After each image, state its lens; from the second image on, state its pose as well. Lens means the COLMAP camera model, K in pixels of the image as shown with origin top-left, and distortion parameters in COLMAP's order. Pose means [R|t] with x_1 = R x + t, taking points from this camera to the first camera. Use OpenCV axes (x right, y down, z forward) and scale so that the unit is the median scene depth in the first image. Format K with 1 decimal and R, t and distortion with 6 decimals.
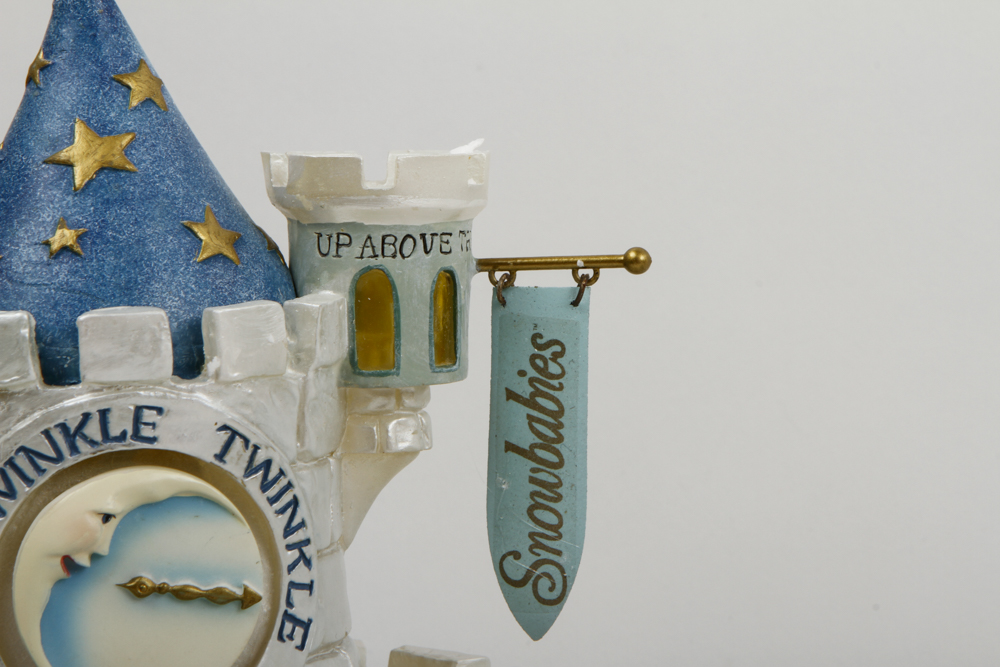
lens RADIAL K [[3275.1, 0, 507.8], [0, 3275.1, 326.4], [0, 0, 1]] dist [0.383476, 0.000000]
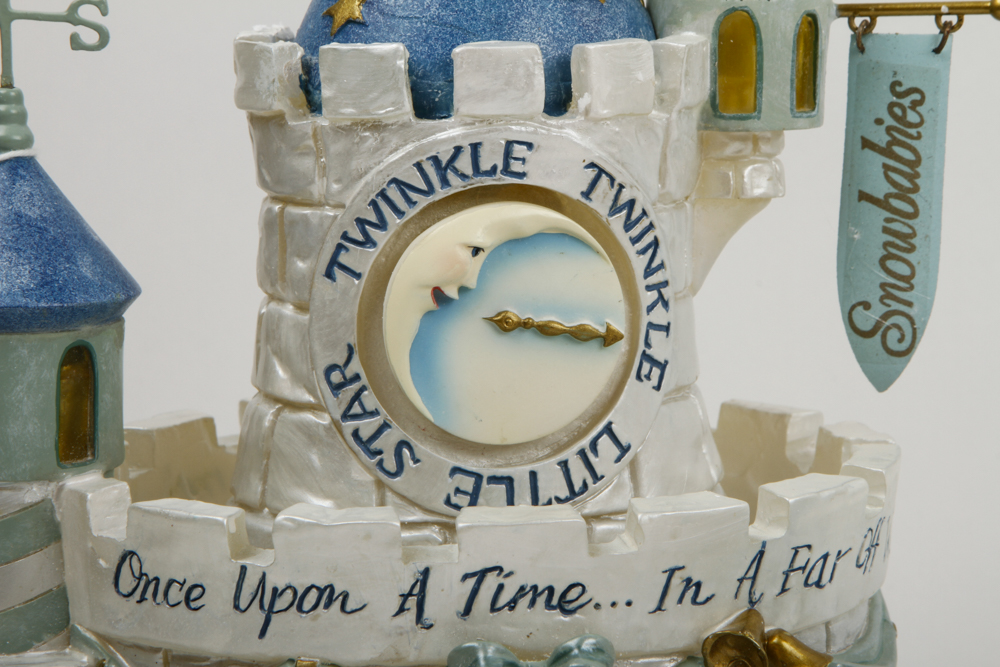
lens RADIAL K [[3275.1, 0, 509.0], [0, 3275.1, 326.9], [0, 0, 1]] dist [0.383476, 0.000000]
pose [[0.999158, 0.022843, -0.034085, -0.073989], [-0.021163, 0.998581, 0.048861, 0.030808], [0.035153, -0.048099, 0.998224, 0.000228]]
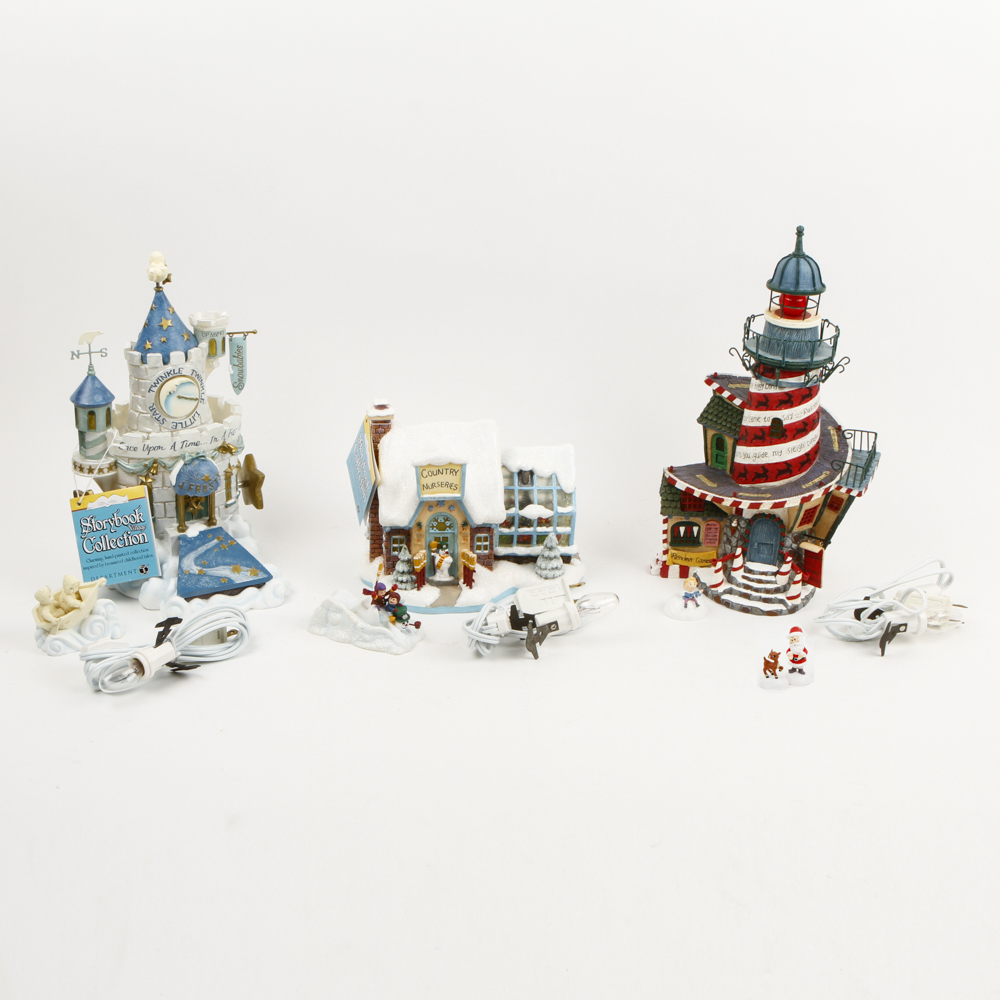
lens RADIAL K [[2031.1, 0, 443.3], [0, 2031.1, 492.3], [0, 0, 1]] dist [-0.069648, 0.000000]
pose [[0.955732, -0.084321, 0.281896, -0.683543], [0.006545, 0.963912, 0.266139, -0.706462], [-0.294164, -0.252513, 0.921794, -2.490015]]
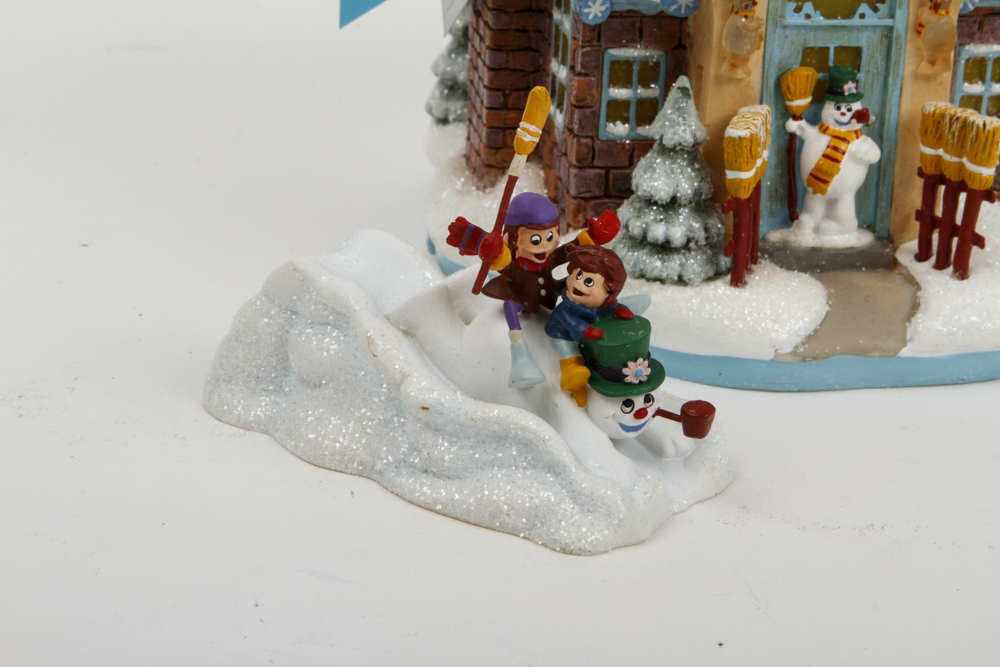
lens RADIAL K [[2499.4, 0, 495.3], [0, 2499.4, 333.2], [0, 0, 1]] dist [0.092535, 0.000000]
pose [[0.920344, -0.087727, 0.381145, -0.199288], [-0.009413, 0.969269, 0.245822, 0.181656], [-0.390998, -0.229829, 0.891235, -0.086550]]
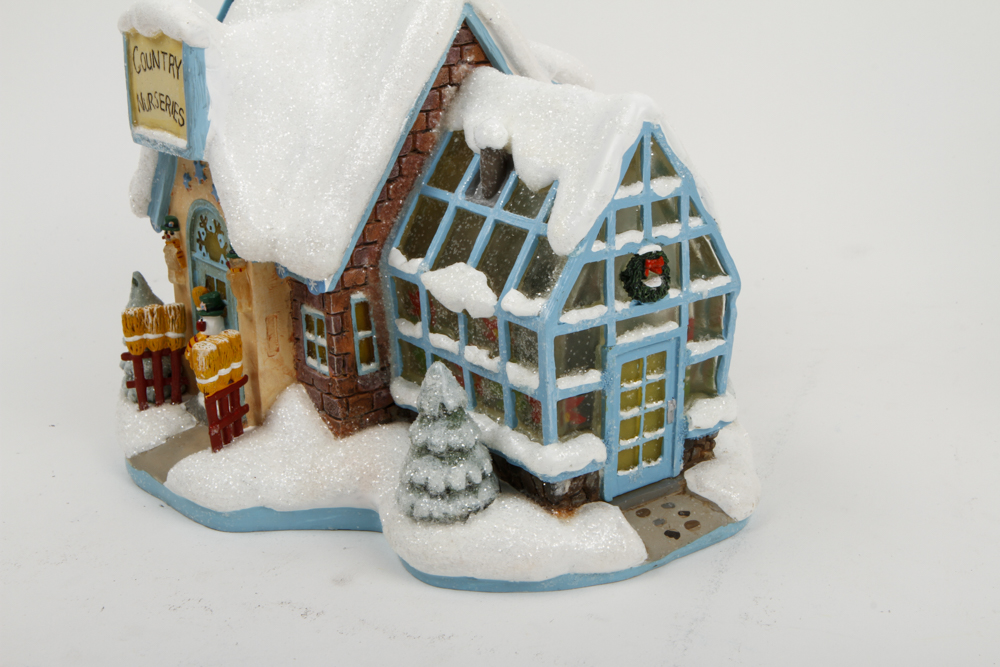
lens RADIAL K [[1782.9, 0, 500.2], [0, 1782.9, 333.5], [0, 0, 1]] dist [-0.053174, 0.000000]
pose [[0.762340, 0.198150, -0.616096, 1.081170], [-0.055539, 0.968494, 0.242767, 0.082556], [0.644790, -0.150853, 0.749326, 0.087254]]
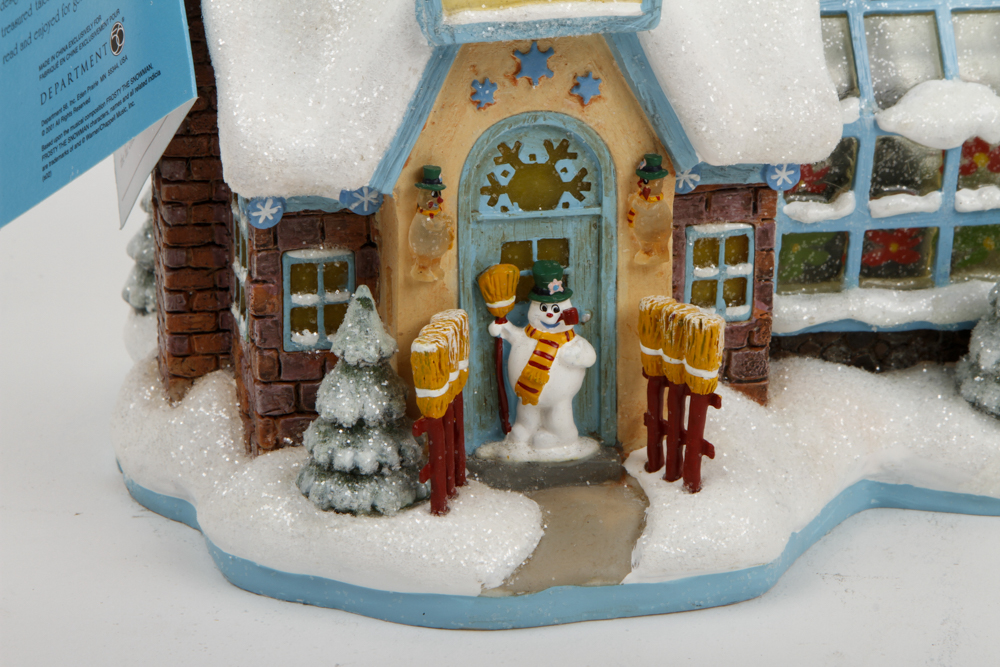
lens RADIAL K [[3275.1, 0, 507.7], [0, 3275.1, 327.2], [0, 0, 1]] dist [0.383476, 0.000000]
pose [[0.909914, -0.120761, 0.396830, -0.163181], [0.030737, 0.973683, 0.225826, 0.082181], [-0.413657, -0.193285, 0.889679, -0.264241]]
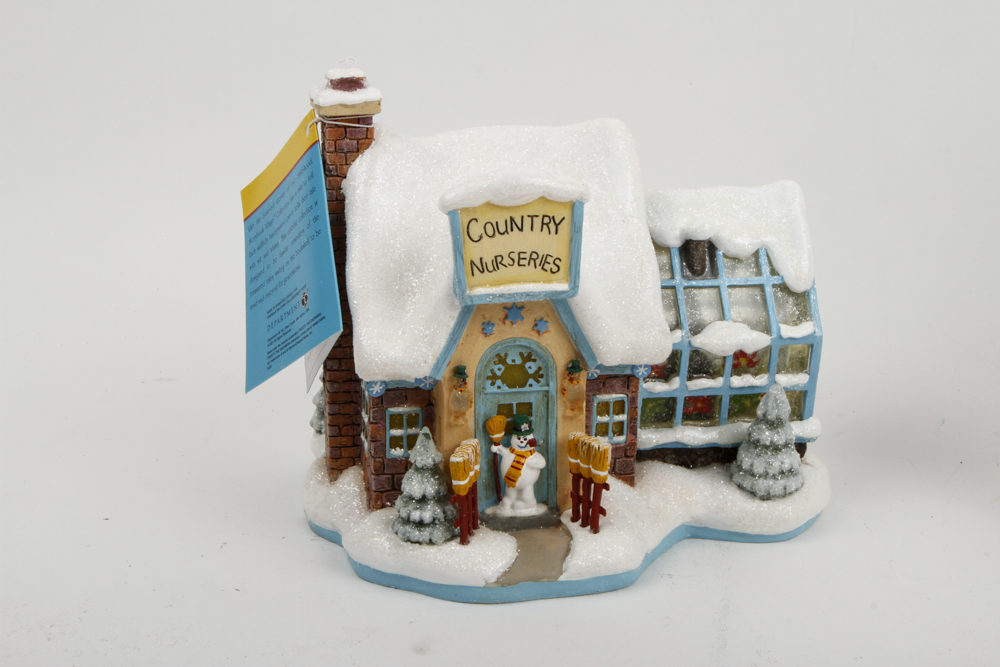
lens RADIAL K [[1590.3, 0, 494.0], [0, 1590.3, 332.3], [0, 0, 1]] dist [-0.060818, 0.000000]
pose [[0.918863, -0.096475, 0.382601, -0.118869], [0.028295, 0.983263, 0.179981, 0.068477], [-0.393561, -0.154552, 0.906214, -0.211929]]
